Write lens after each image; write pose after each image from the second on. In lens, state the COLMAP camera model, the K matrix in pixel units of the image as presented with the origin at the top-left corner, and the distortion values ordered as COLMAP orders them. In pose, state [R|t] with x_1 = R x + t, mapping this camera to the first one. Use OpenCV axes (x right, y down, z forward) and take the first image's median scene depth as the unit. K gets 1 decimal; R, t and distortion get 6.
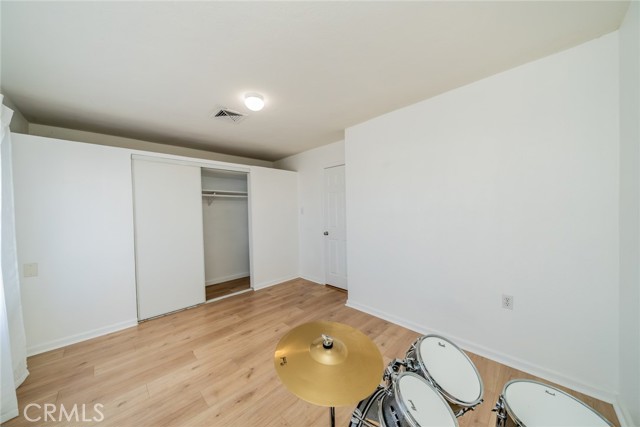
lens RADIAL K [[218.4, 0, 319.6], [0, 218.4, 215.0], [0, 0, 1]] dist [-0.007500, 0.000089]
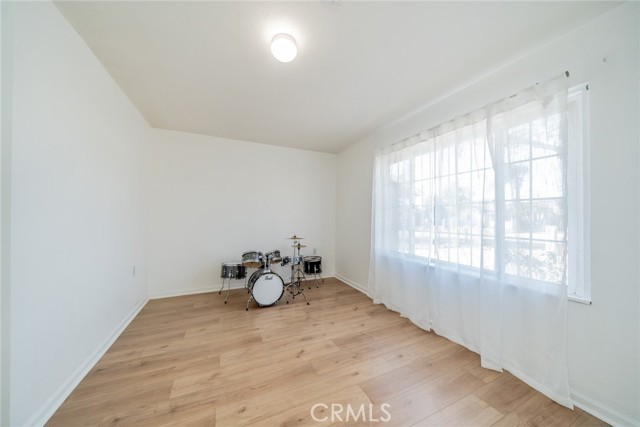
lens RADIAL K [[218.4, 0, 319.6], [0, 218.4, 215.0], [0, 0, 1]] dist [-0.007500, 0.000089]
pose [[-0.936866, 0.014465, 0.349388, -0.548751], [0.014557, 0.999891, -0.002363, 0.039884], [-0.349385, 0.002872, -0.936975, 1.365051]]
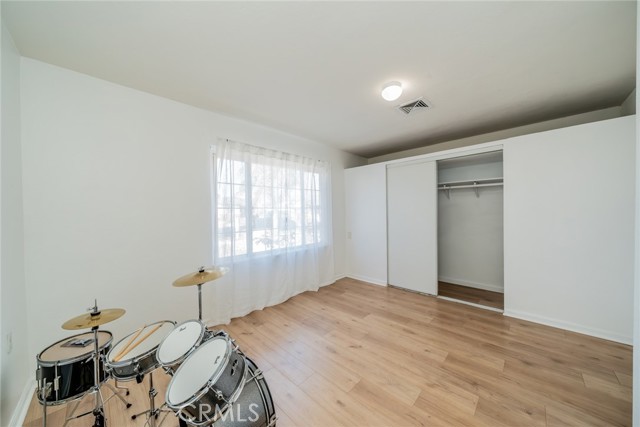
lens RADIAL K [[218.4, 0, 319.6], [0, 218.4, 215.0], [0, 0, 1]] dist [-0.007500, 0.000089]
pose [[0.013885, 0.032150, -0.999387, 0.558938], [-0.001620, 0.999482, 0.032130, -0.001474], [0.999902, 0.001173, 0.013930, 0.554631]]
